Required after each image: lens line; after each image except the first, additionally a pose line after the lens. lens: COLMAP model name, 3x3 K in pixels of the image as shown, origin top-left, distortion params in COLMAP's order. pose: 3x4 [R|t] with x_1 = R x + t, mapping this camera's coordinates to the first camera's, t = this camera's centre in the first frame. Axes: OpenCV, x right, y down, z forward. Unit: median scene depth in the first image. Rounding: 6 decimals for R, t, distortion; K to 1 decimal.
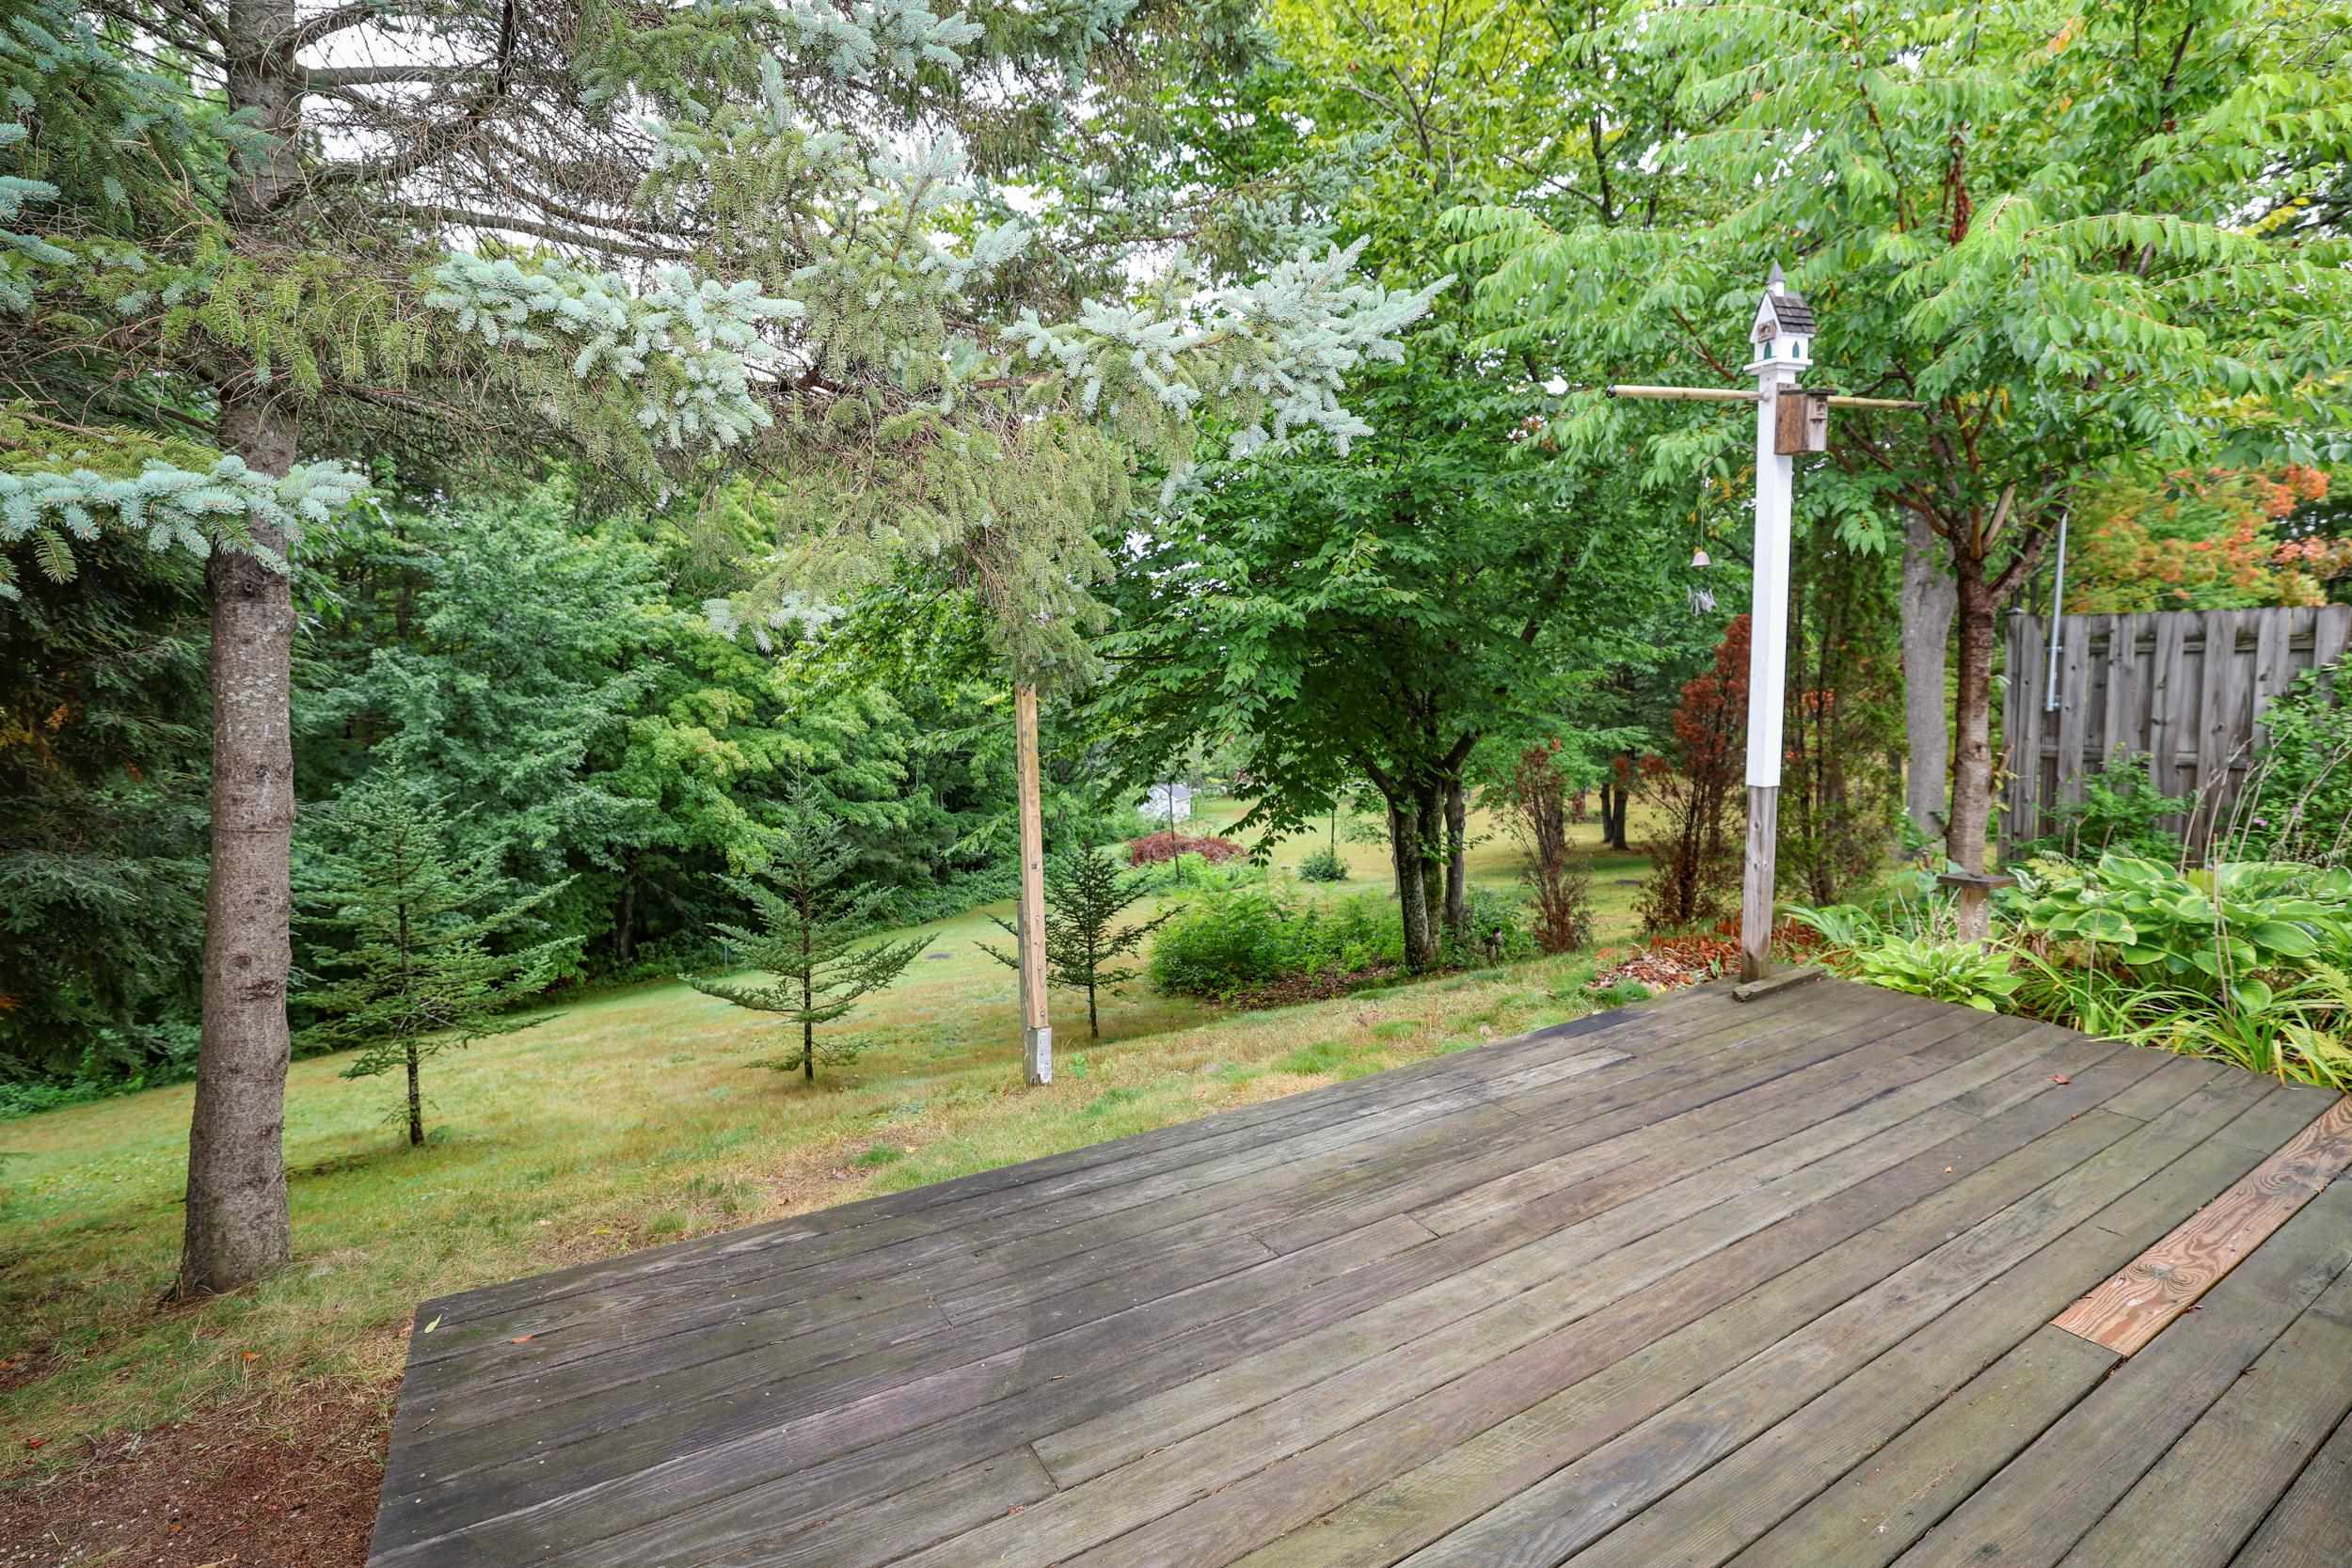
lens RADIAL K [[1066.6, 0, 1183.1], [0, 1066.6, 773.9], [0, 0, 1]] dist [-0.048320, 0.019320]
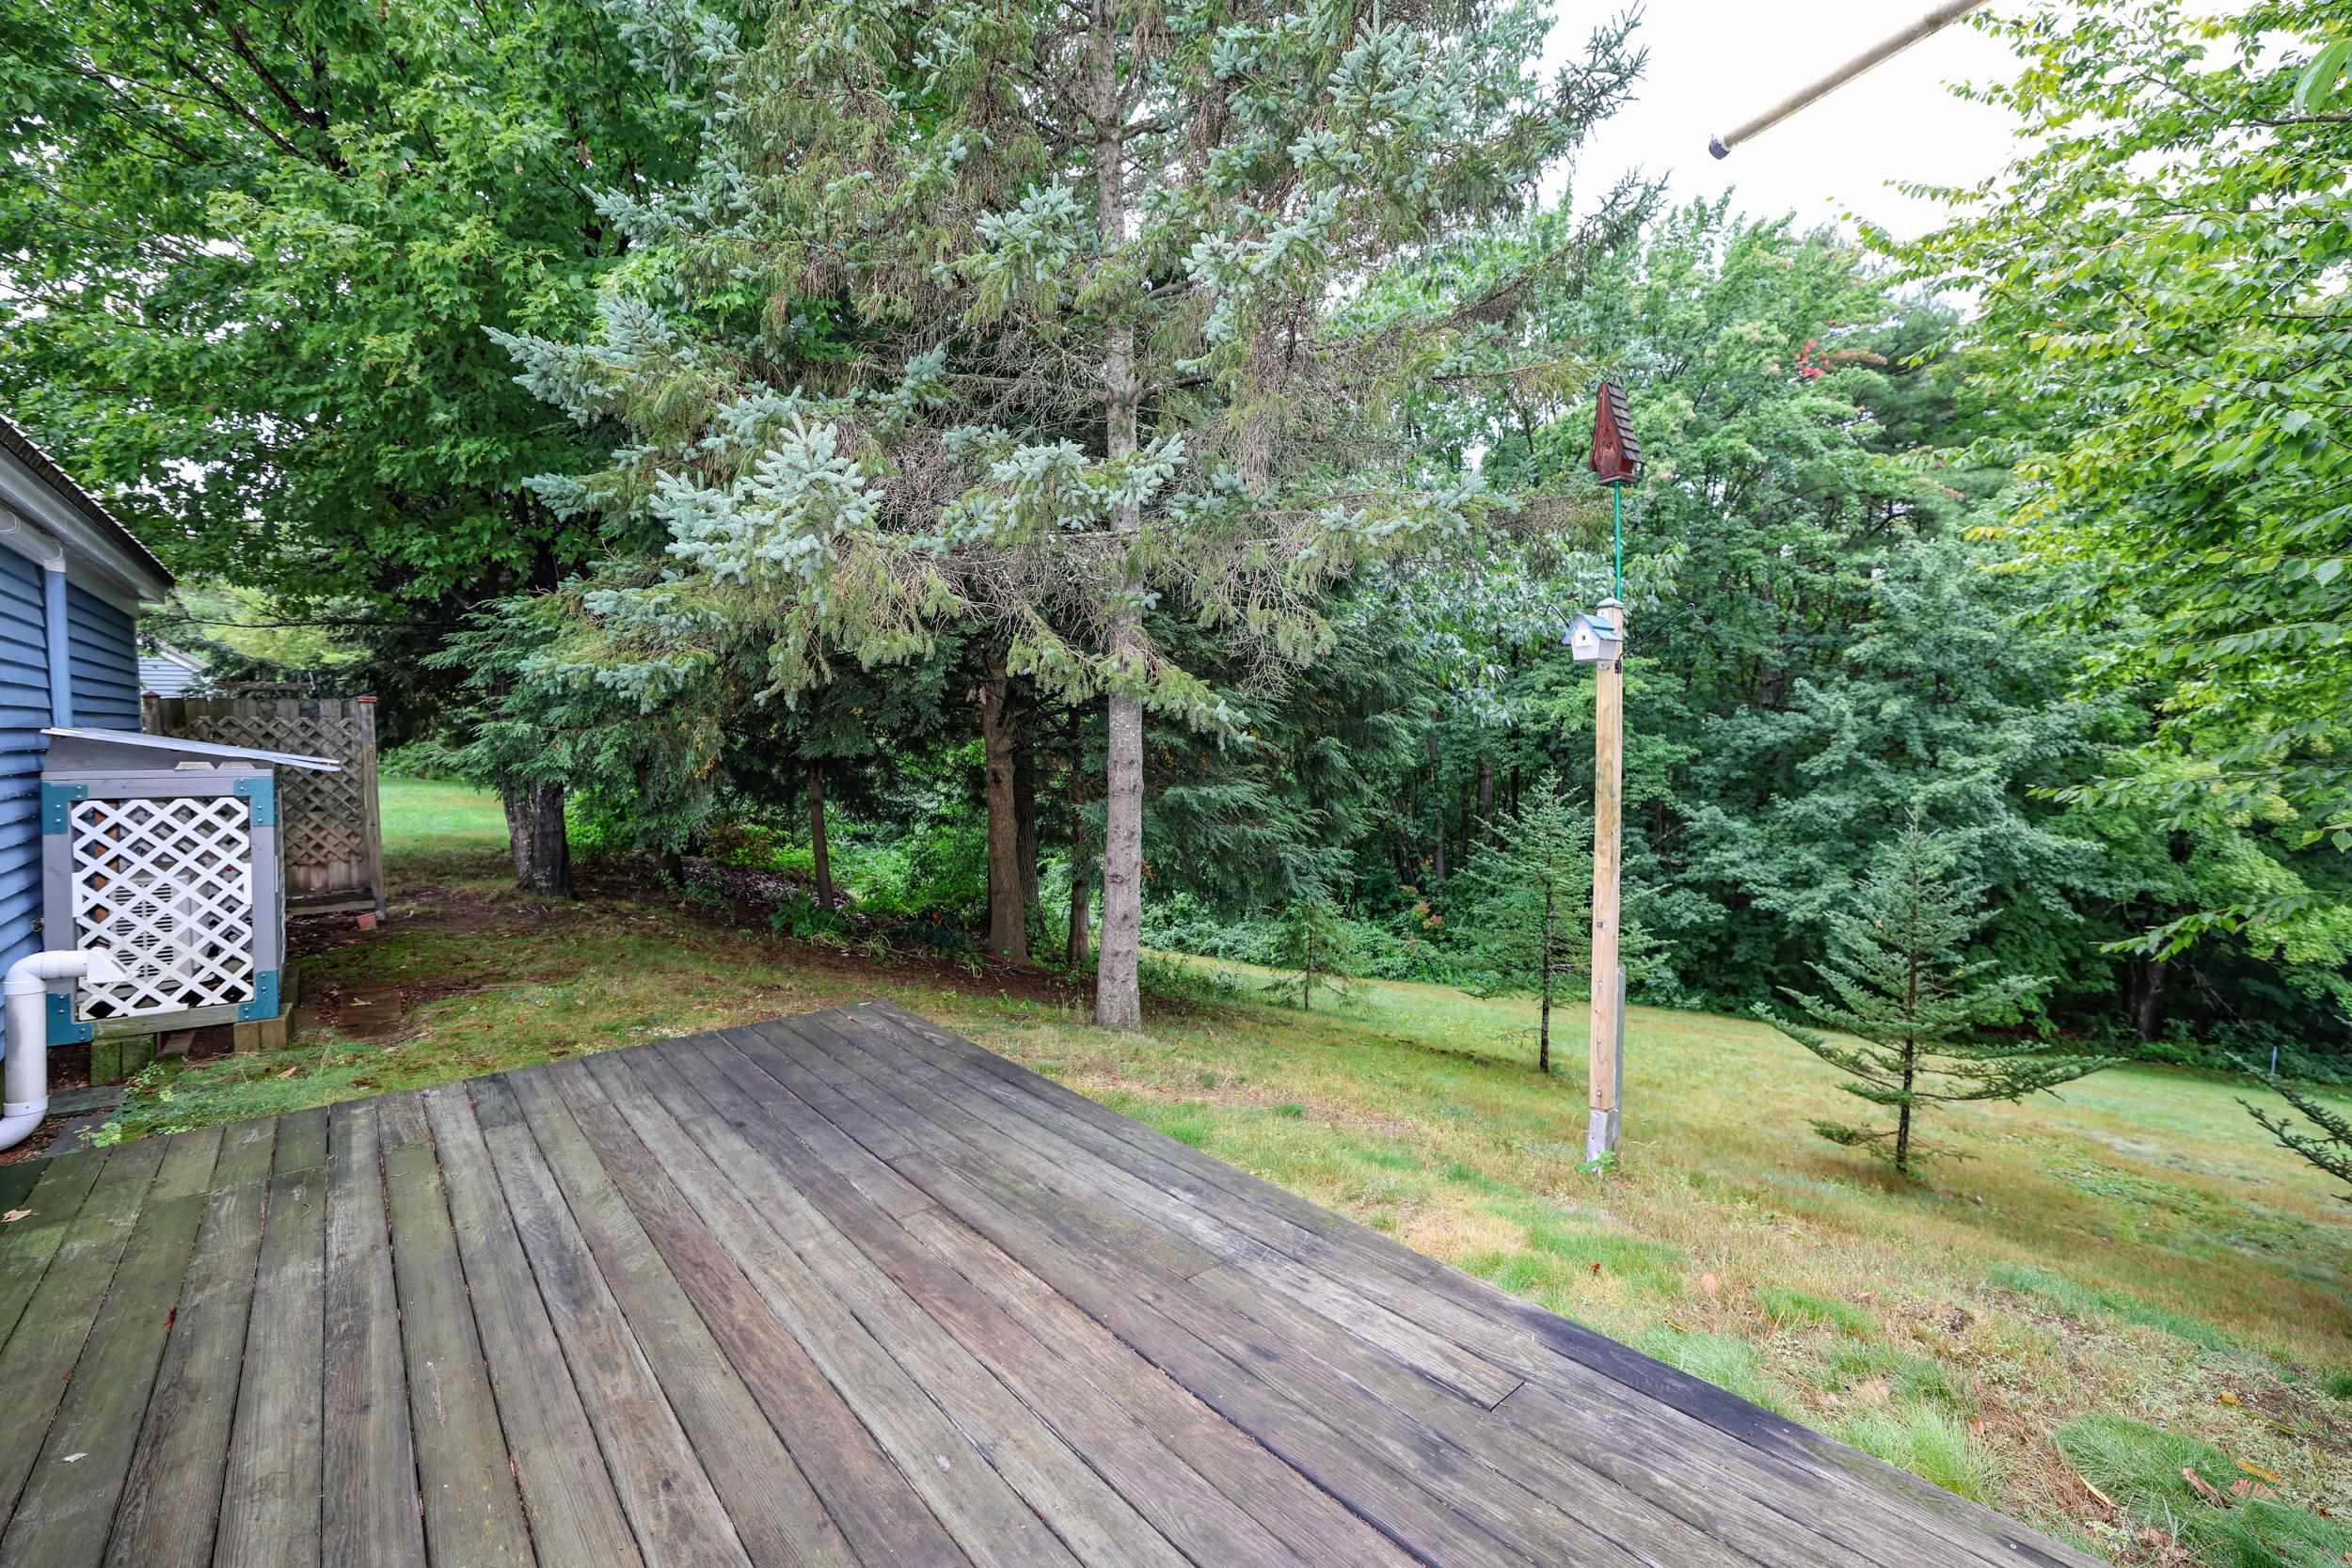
lens RADIAL K [[1015.1, 0, 1183.6], [0, 1015.1, 783.1], [0, 0, 1]] dist [-0.044239, 0.017302]
pose [[0.164565, 0.064215, -0.984274, 0.997763], [-0.072046, 0.995996, 0.052934, -0.079746], [0.983732, 0.062202, 0.168532, 0.825624]]
